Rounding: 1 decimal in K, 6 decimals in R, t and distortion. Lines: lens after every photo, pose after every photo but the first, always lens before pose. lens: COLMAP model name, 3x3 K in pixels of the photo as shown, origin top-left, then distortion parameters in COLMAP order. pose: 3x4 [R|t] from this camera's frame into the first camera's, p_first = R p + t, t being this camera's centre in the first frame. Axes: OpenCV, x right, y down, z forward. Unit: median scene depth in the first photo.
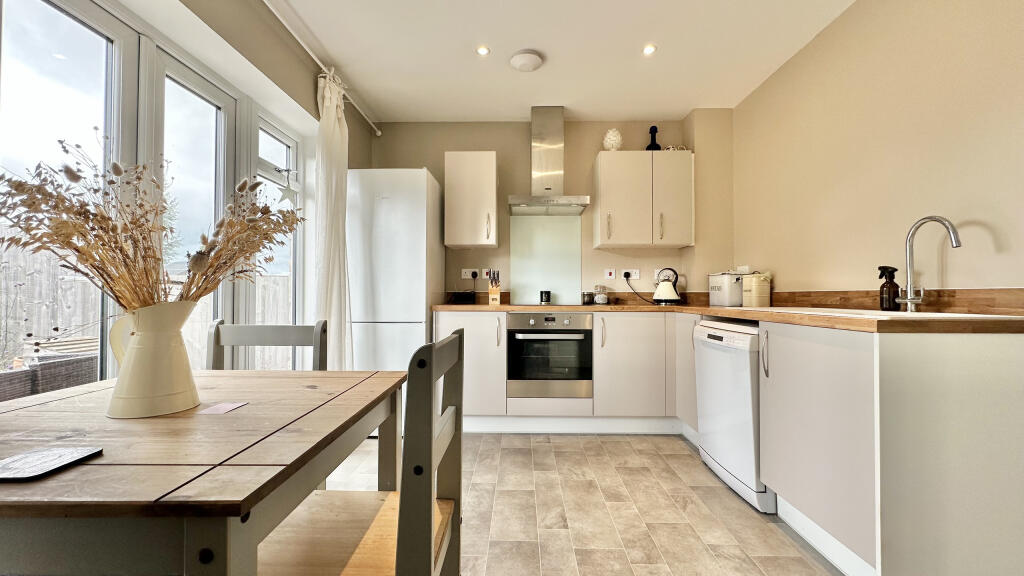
lens RADIAL K [[408.4, 0, 514.8], [0, 408.4, 287.0], [0, 0, 1]] dist [0.001085, -0.000228]
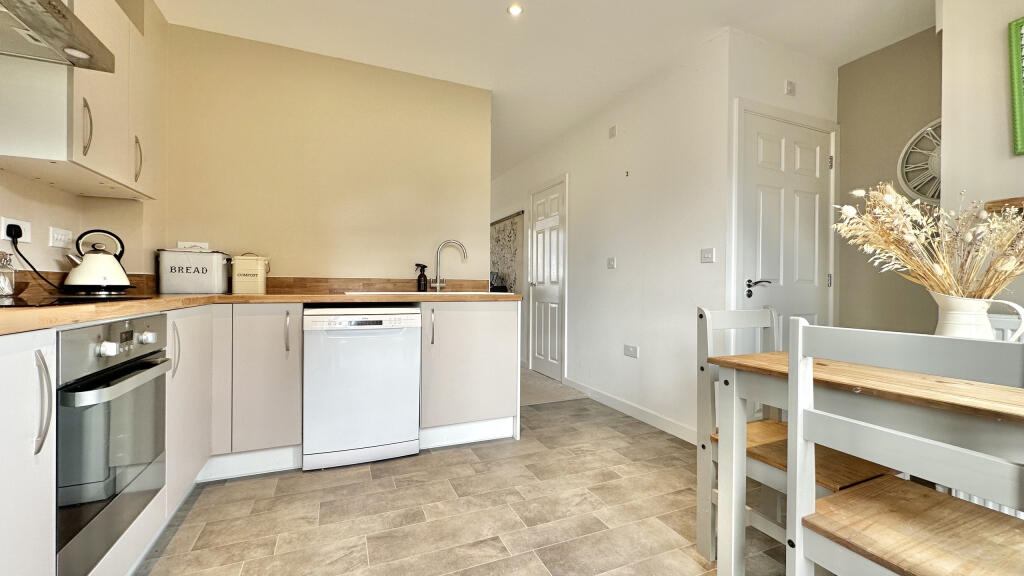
lens RADIAL K [[408.4, 0, 511.5], [0, 408.4, 288.5], [0, 0, 1]] dist [0.001085, -0.000228]
pose [[-0.405921, -0.011312, 0.913838, -0.432796], [-0.027193, 0.999630, 0.000295, 0.021914], [-0.913504, -0.024730, -0.406079, 0.824927]]
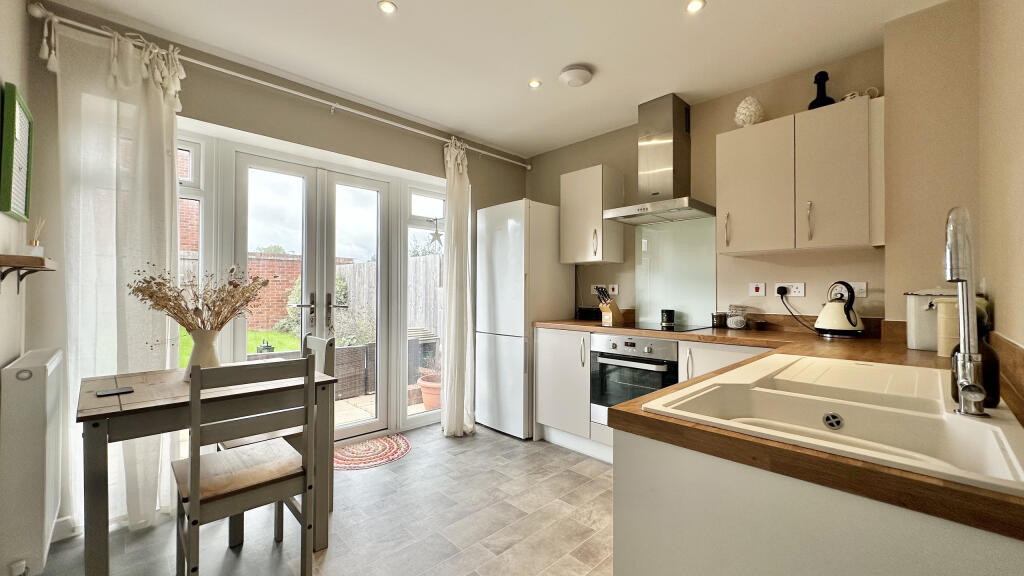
lens RADIAL K [[408.4, 0, 515.4], [0, 408.4, 288.4], [0, 0, 1]] dist [0.001085, -0.000228]
pose [[0.710111, -0.004803, -0.704073, 0.540427], [0.010424, 0.999939, 0.003692, -0.049993], [0.704012, -0.009961, 0.710118, 0.188180]]
